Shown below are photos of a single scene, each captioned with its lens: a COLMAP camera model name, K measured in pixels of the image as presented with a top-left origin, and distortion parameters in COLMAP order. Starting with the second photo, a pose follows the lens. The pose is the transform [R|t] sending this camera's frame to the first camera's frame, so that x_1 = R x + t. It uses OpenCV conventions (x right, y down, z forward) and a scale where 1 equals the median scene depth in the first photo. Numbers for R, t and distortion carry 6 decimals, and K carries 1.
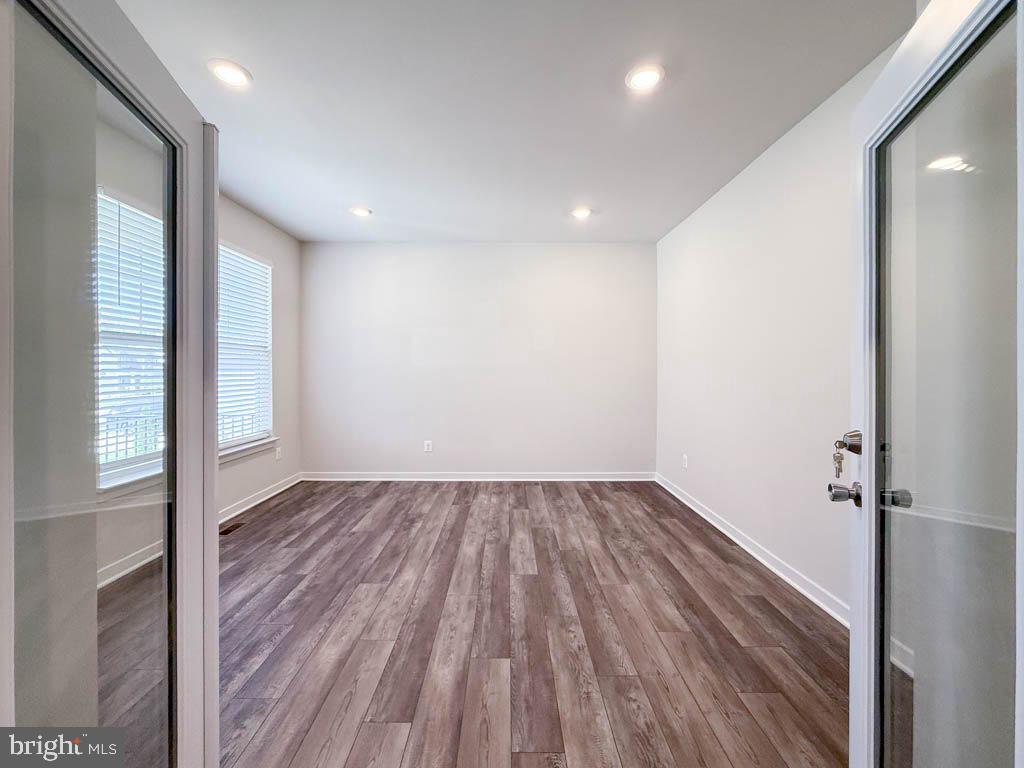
lens RADIAL K [[409.4, 0, 506.6], [0, 409.4, 386.5], [0, 0, 1]] dist [-0.001098, -0.000202]
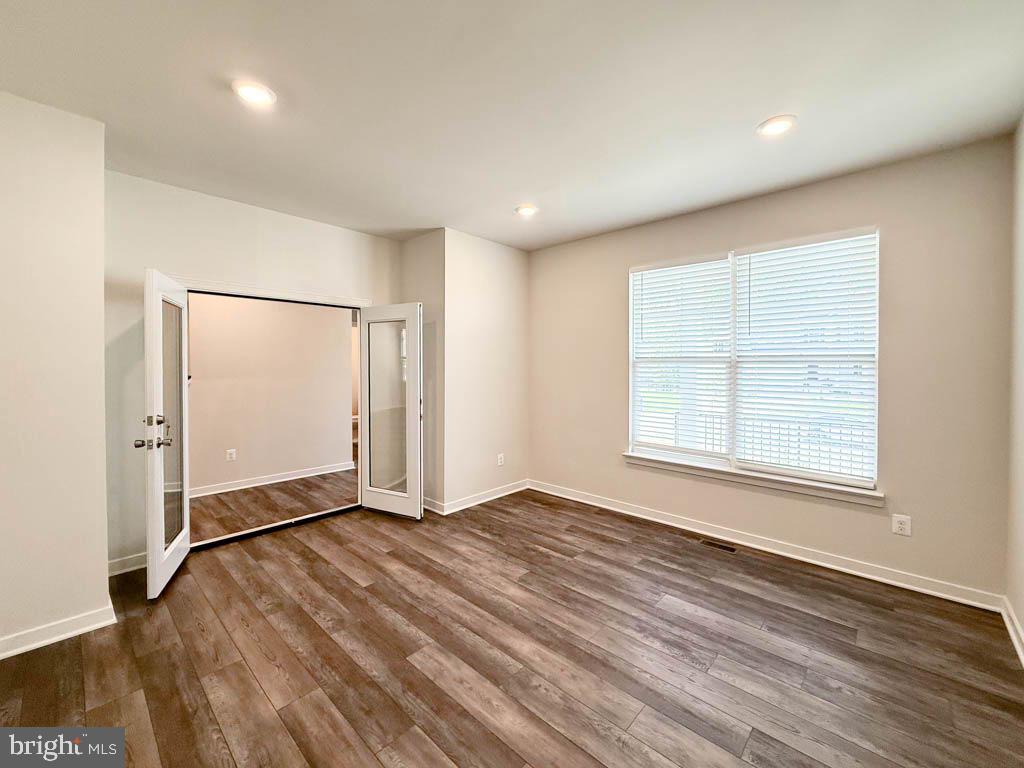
lens RADIAL K [[409.8, 0, 512.0], [0, 409.8, 384.0], [0, 0, 1]] dist [-0.000452, -0.000293]
pose [[-0.668819, 0.028545, -0.742877, 0.656673], [-0.033132, 0.997125, 0.068144, -0.159445], [0.742687, 0.070190, -0.665950, 2.117261]]
